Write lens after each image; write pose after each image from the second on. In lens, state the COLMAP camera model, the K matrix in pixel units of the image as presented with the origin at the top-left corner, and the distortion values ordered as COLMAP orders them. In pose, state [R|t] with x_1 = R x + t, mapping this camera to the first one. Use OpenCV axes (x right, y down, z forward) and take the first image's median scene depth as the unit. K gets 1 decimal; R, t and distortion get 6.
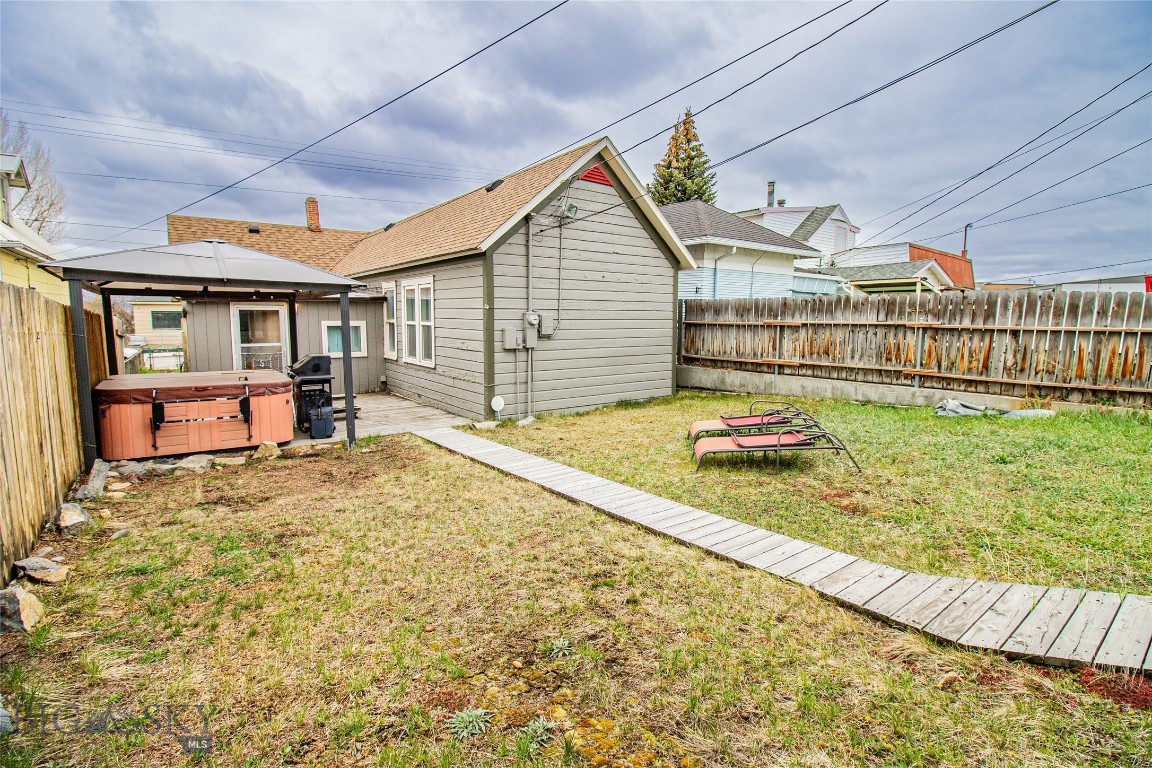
lens RADIAL K [[560.3, 0, 583.9], [0, 560.3, 372.1], [0, 0, 1]] dist [0.002070, 0.000310]
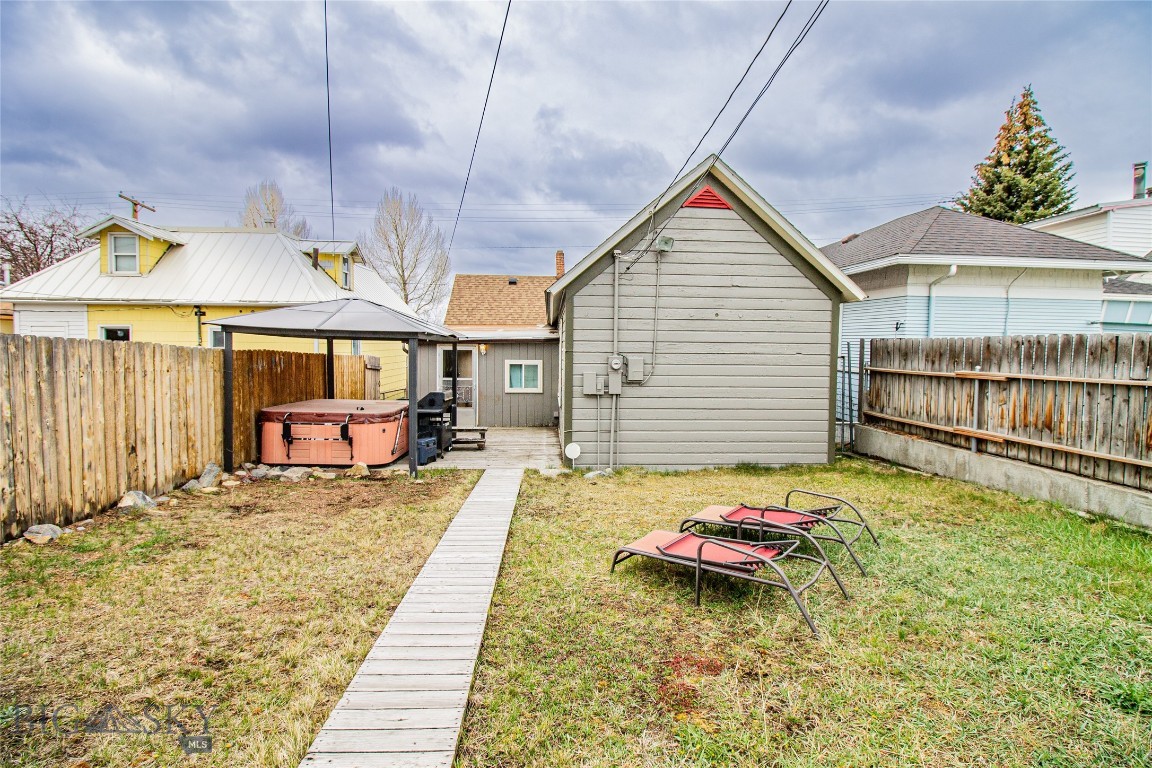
lens RADIAL K [[553.2, 0, 574.6], [0, 553.2, 370.0], [0, 0, 1]] dist [0.000284, -0.011479]
pose [[0.823556, 0.027448, -0.566570, 0.323795], [-0.063986, 0.996949, -0.044711, -0.033713], [0.563614, 0.073075, 0.822800, 0.186063]]
